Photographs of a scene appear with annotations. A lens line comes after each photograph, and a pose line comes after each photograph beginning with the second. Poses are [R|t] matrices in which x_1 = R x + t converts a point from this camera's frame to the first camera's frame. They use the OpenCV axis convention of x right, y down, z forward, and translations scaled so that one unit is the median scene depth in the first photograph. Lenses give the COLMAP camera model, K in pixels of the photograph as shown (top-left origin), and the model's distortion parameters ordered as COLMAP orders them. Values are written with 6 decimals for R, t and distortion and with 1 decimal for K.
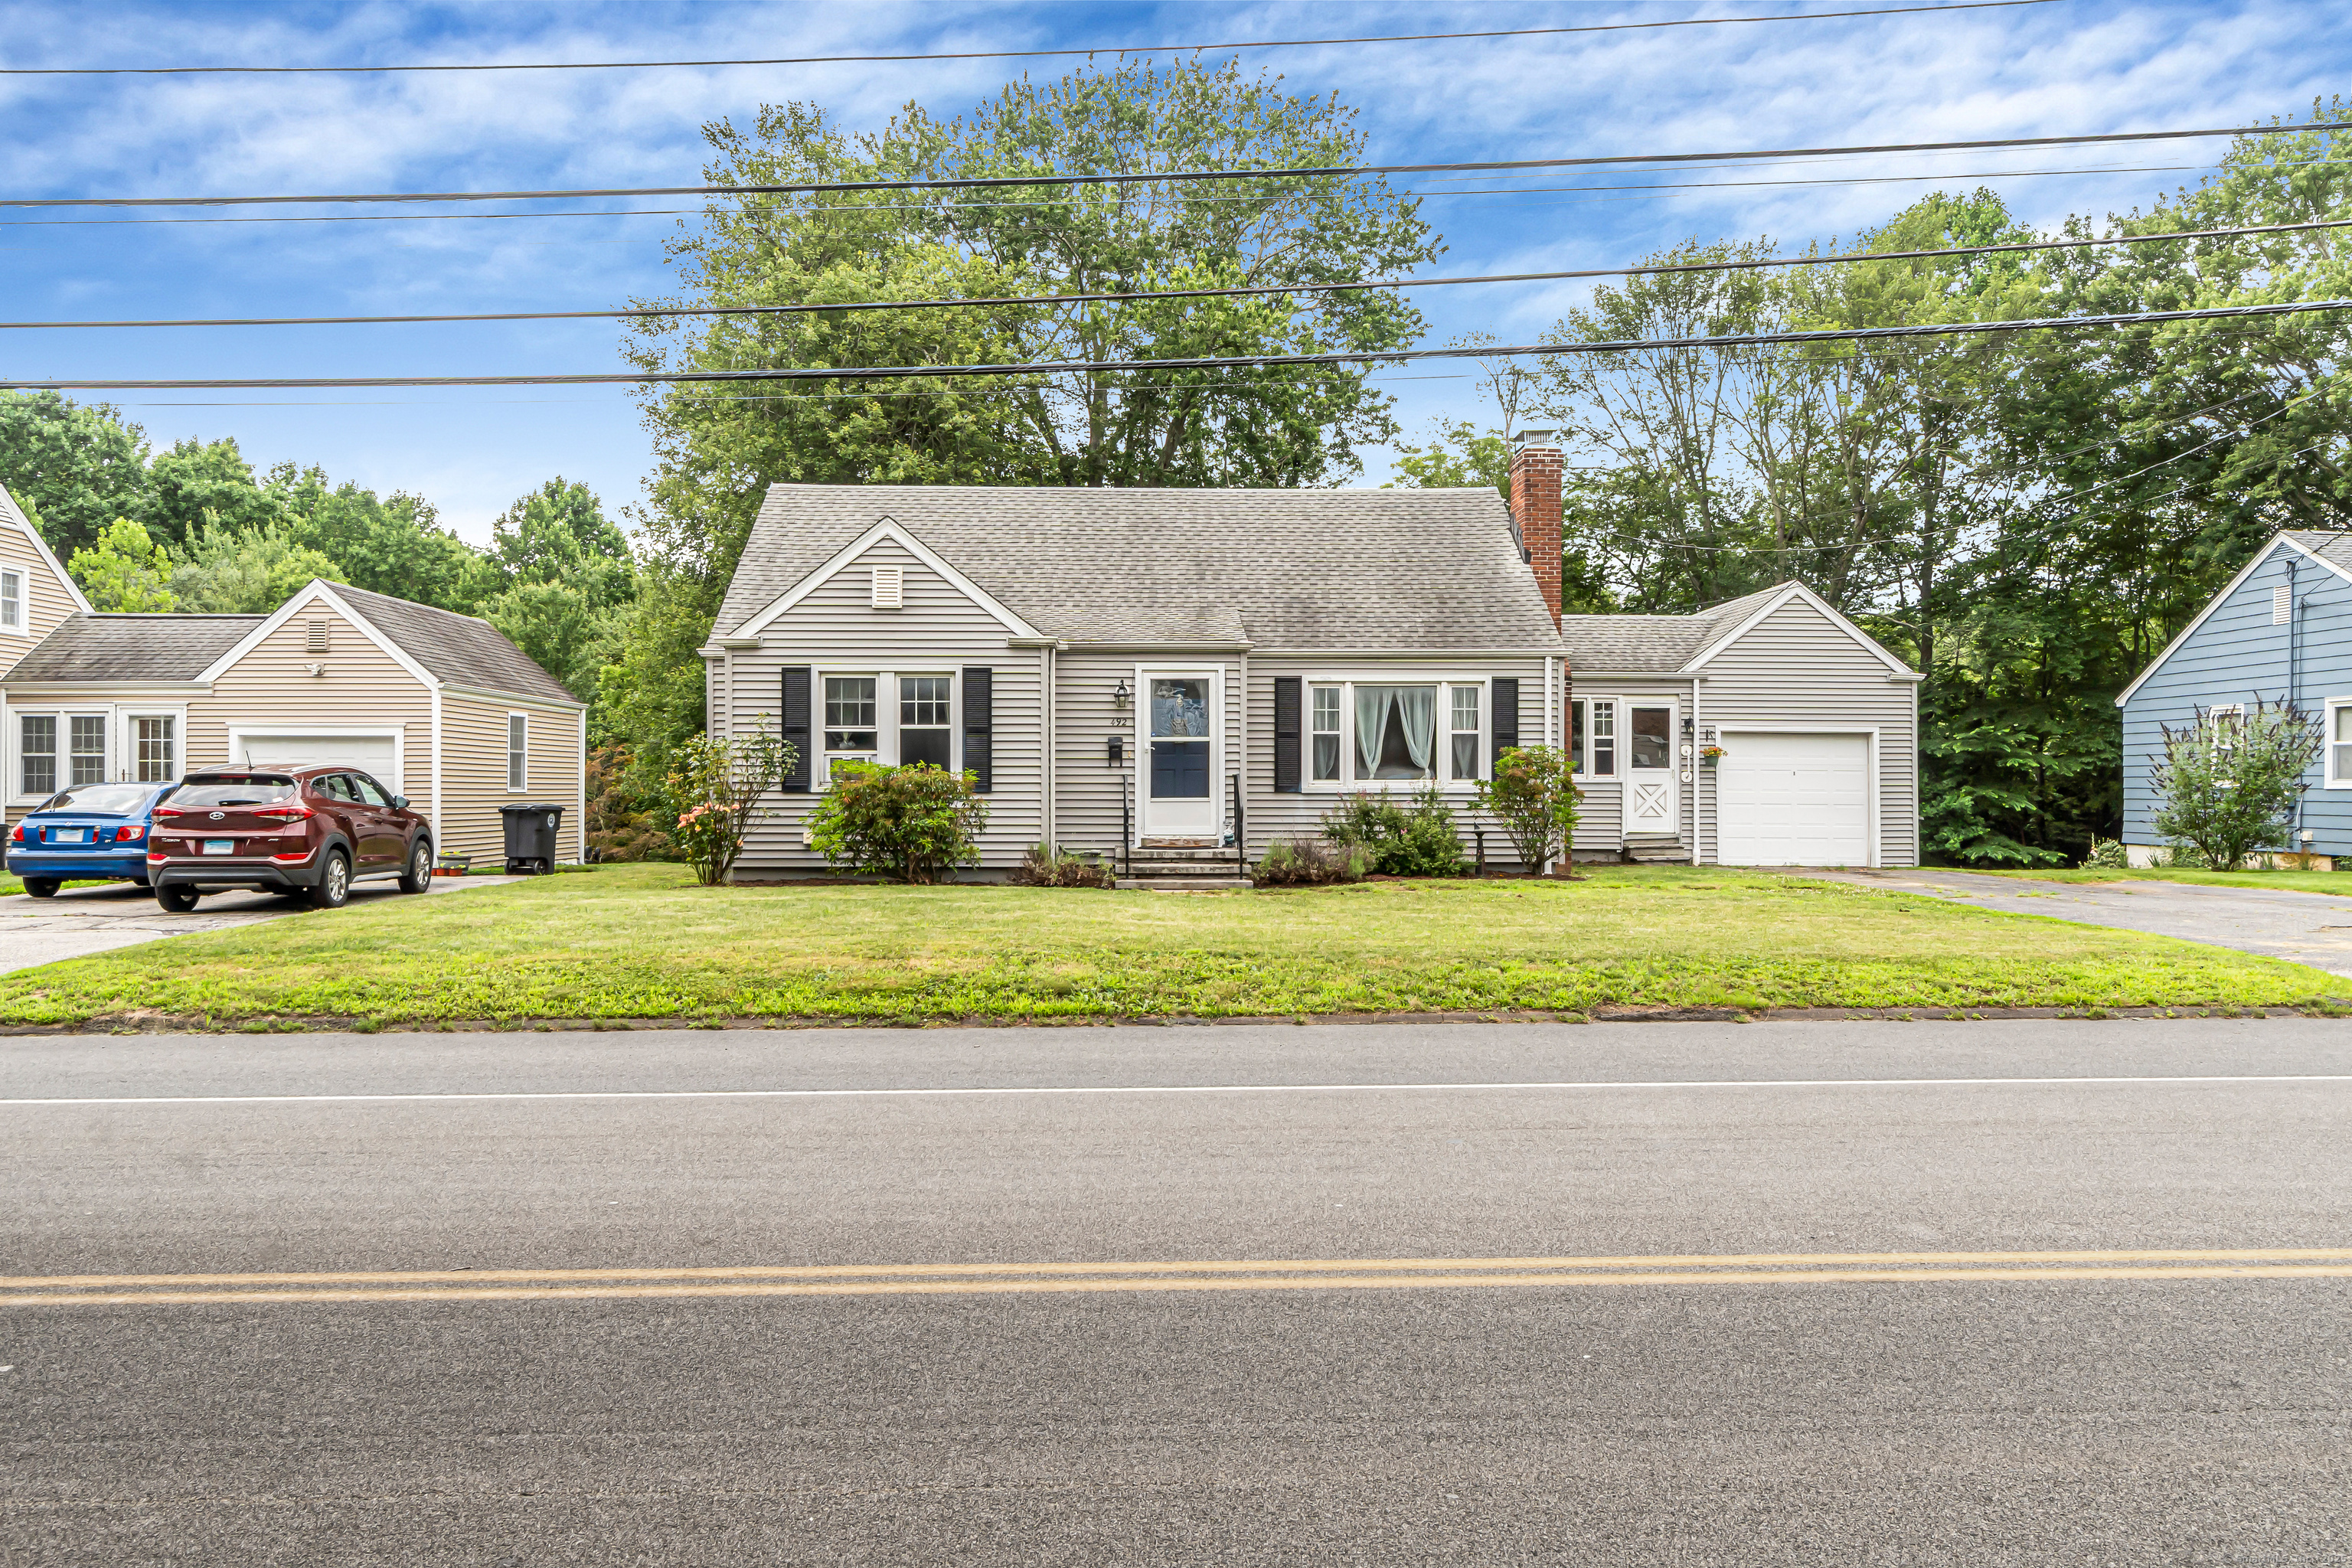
lens RADIAL K [[1794.4, 0, 1180.0], [0, 1794.4, 787.7], [0, 0, 1]] dist [0.000770, -0.000254]
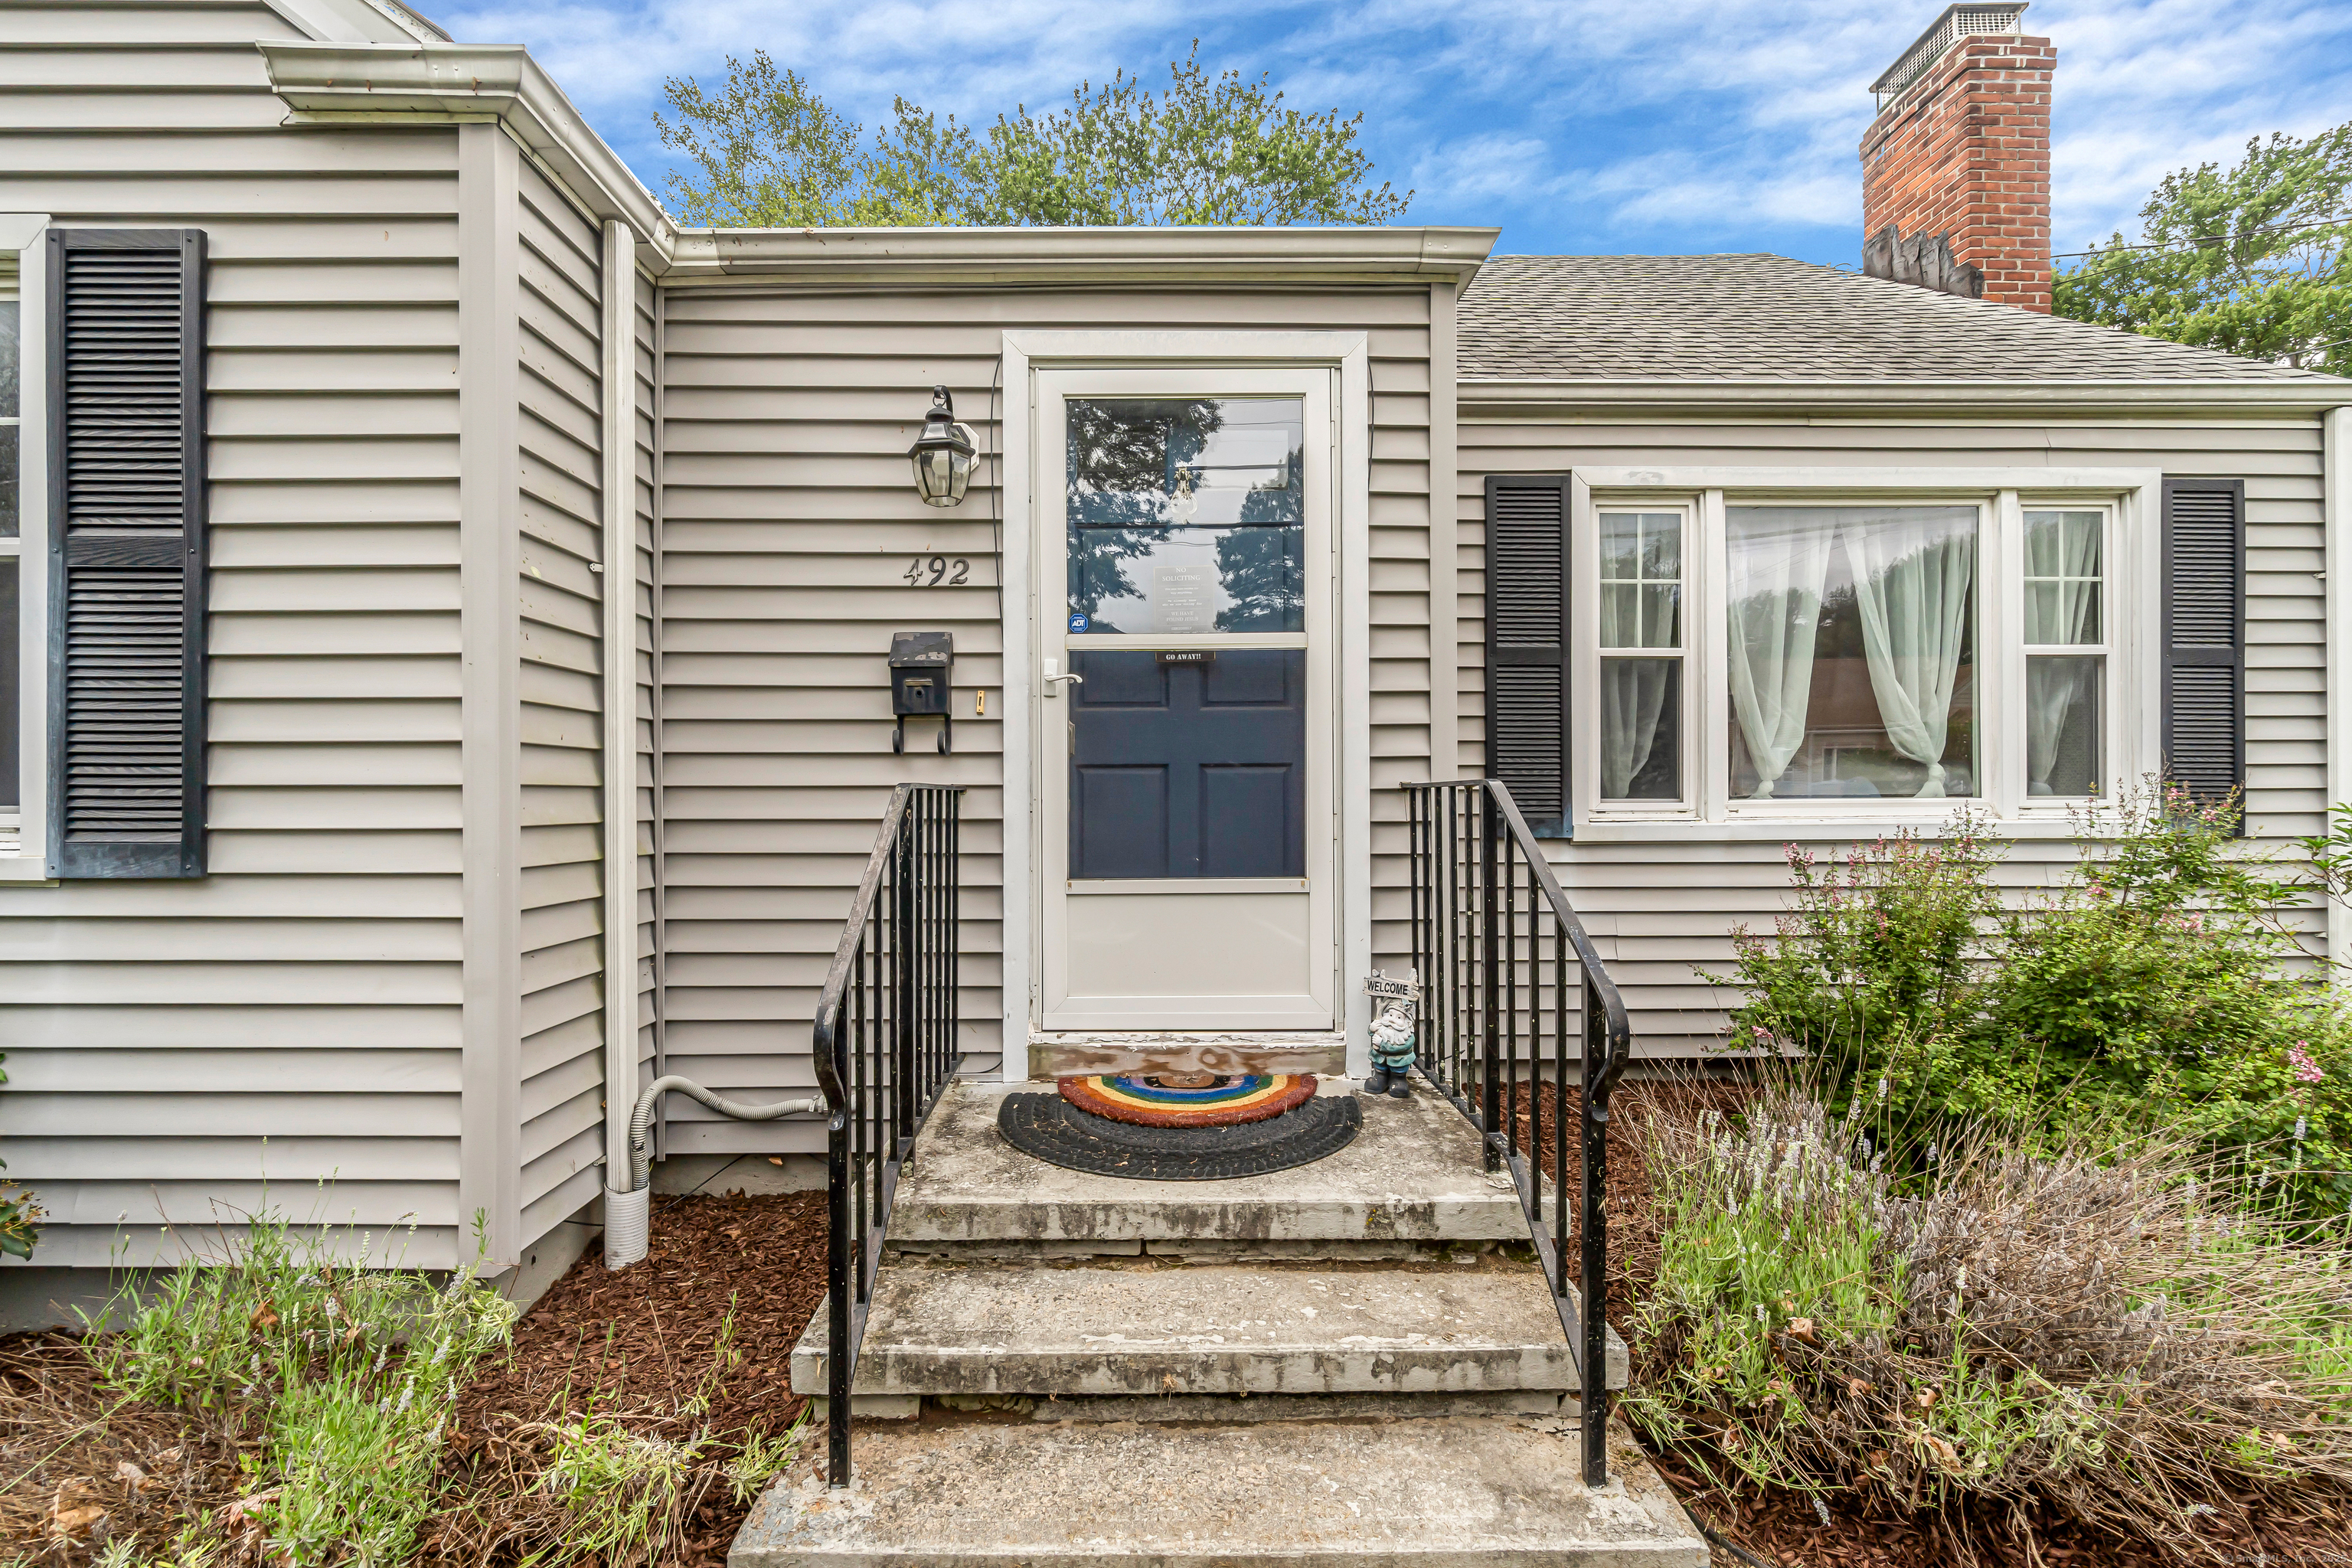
lens RADIAL K [[1029.5, 0, 1170.5], [0, 1029.5, 785.7], [0, 0, 1]] dist [0.000639, -0.000713]
pose [[0.999931, -0.002125, -0.011574, -0.000263], [0.002094, 0.999994, -0.002691, -0.006740], [0.011580, 0.002667, 0.999929, 0.859549]]
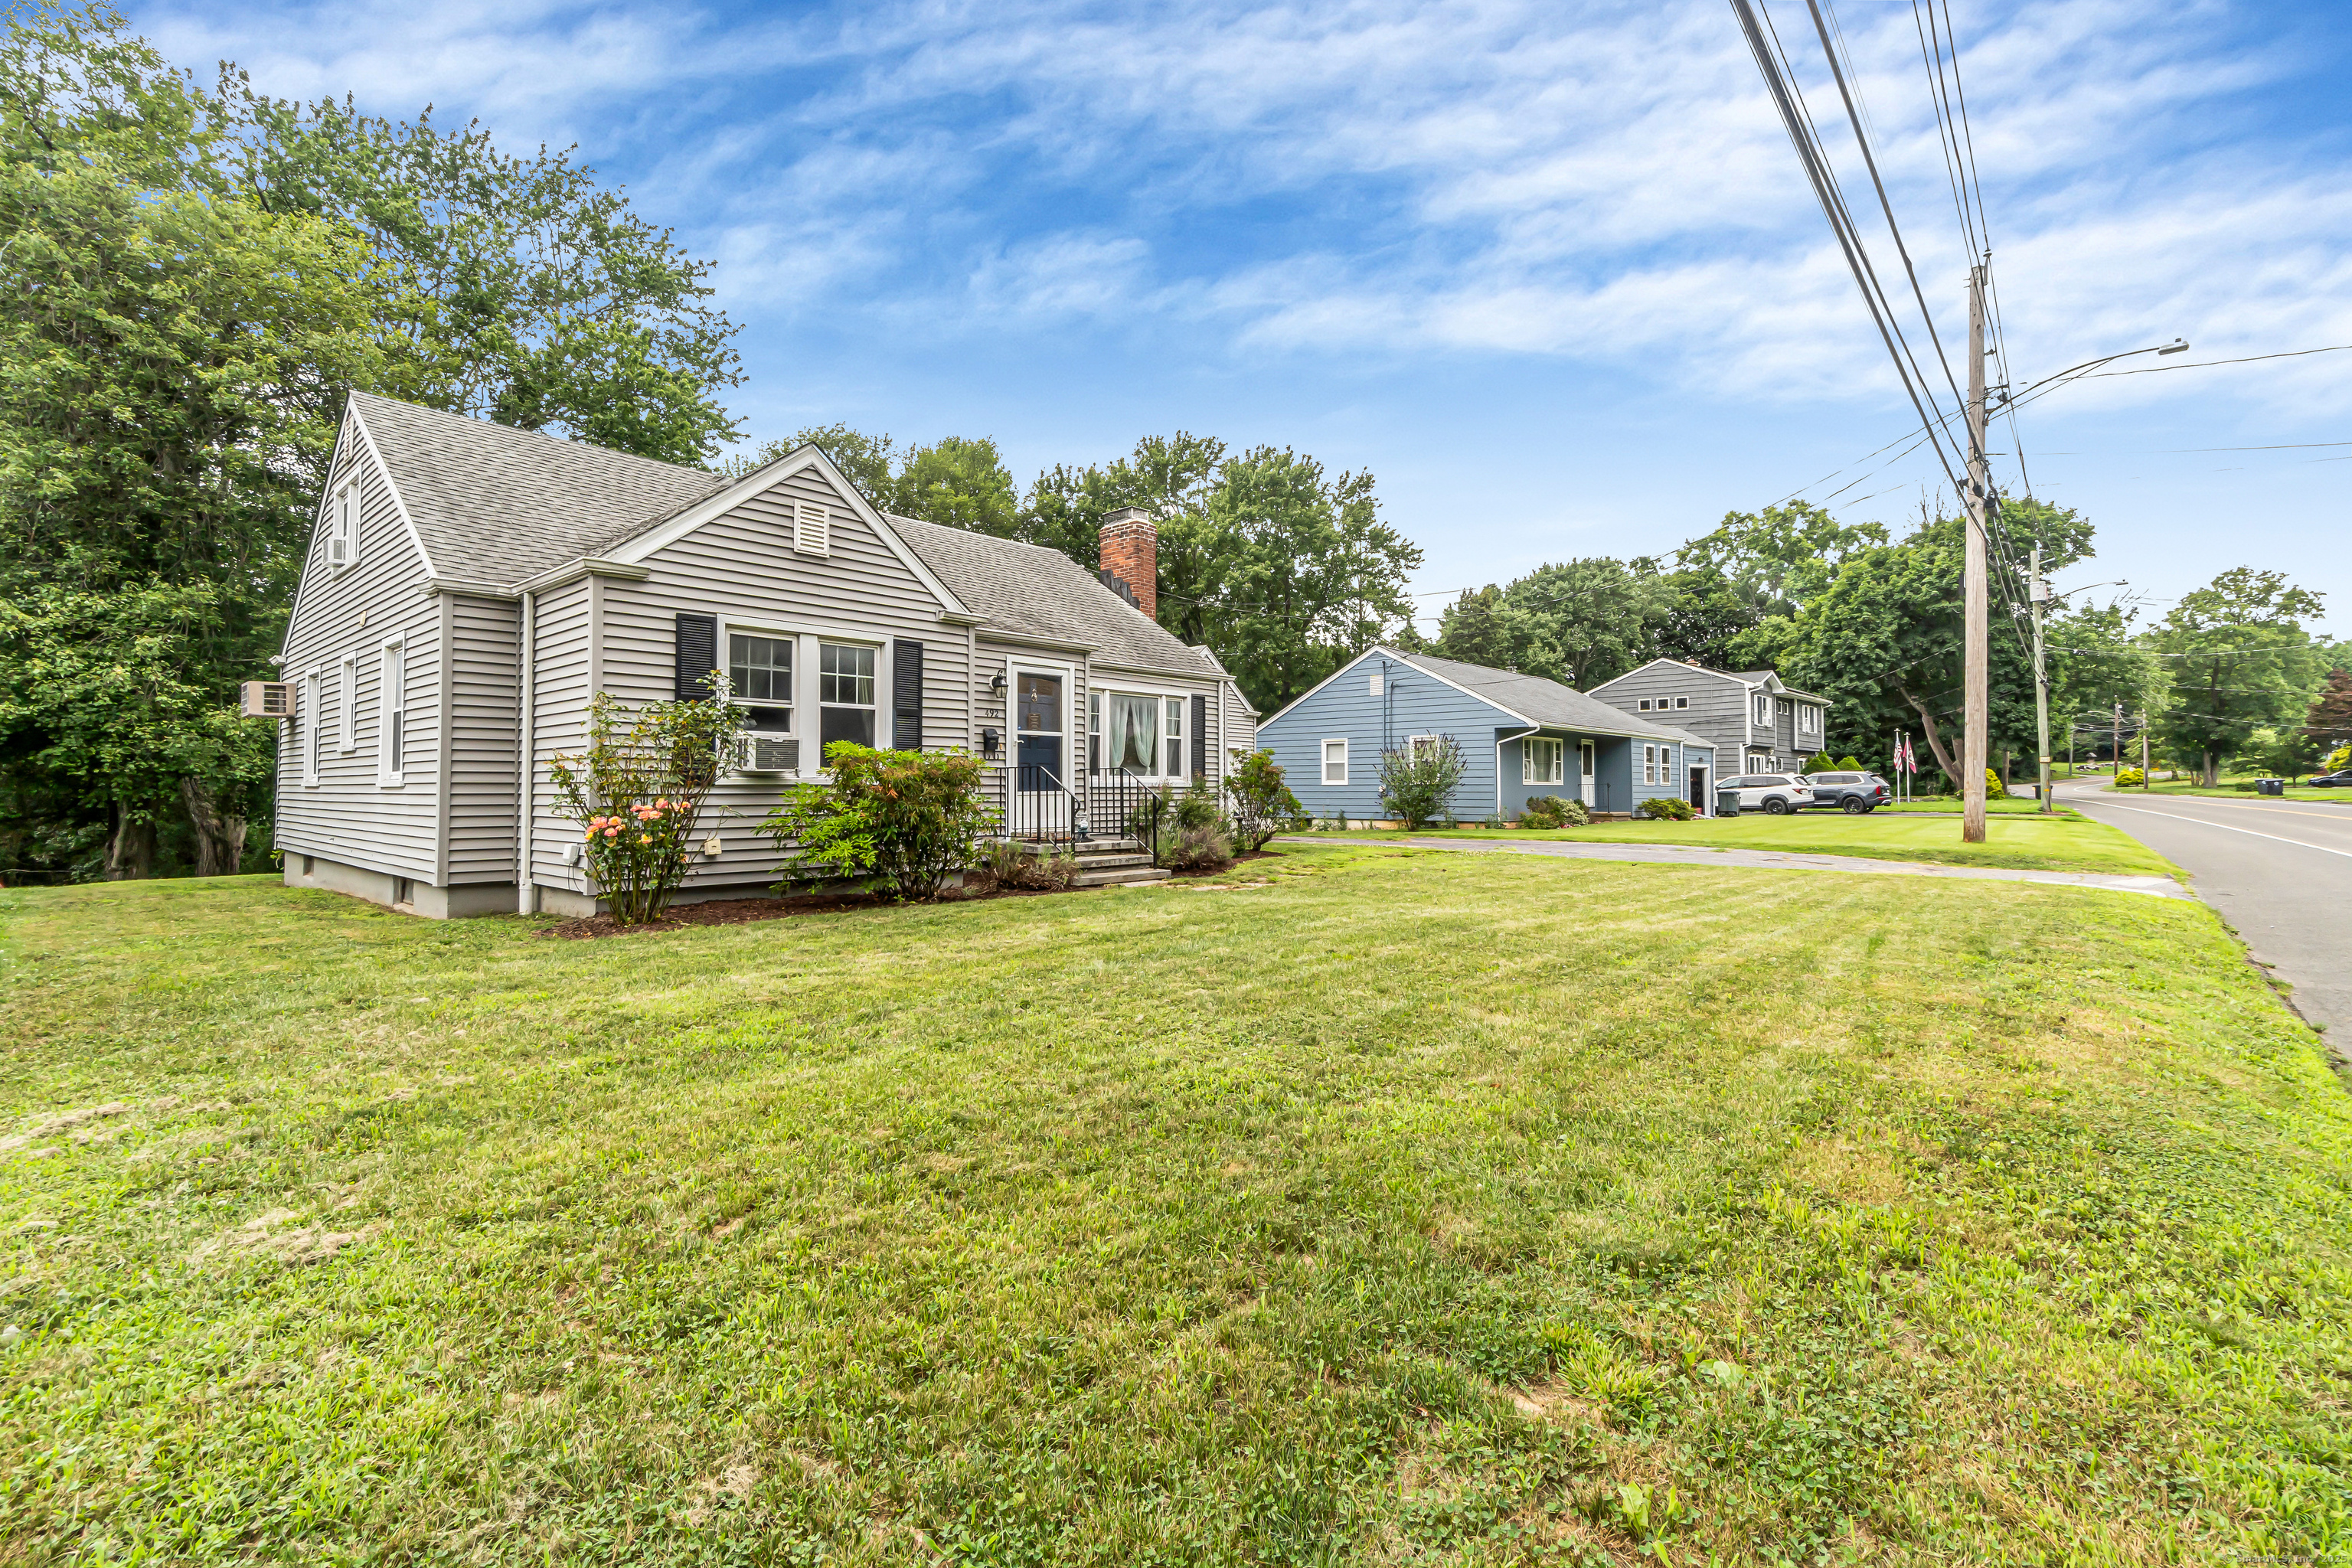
lens RADIAL K [[1029.5, 0, 1177.6], [0, 1029.5, 771.2], [0, 0, 1]] dist [0.000639, -0.000713]
pose [[0.686728, 0.010861, 0.726833, -0.370529], [0.000987, 0.999874, -0.015873, 0.003767], [-0.726914, 0.011618, 0.686631, 0.545073]]
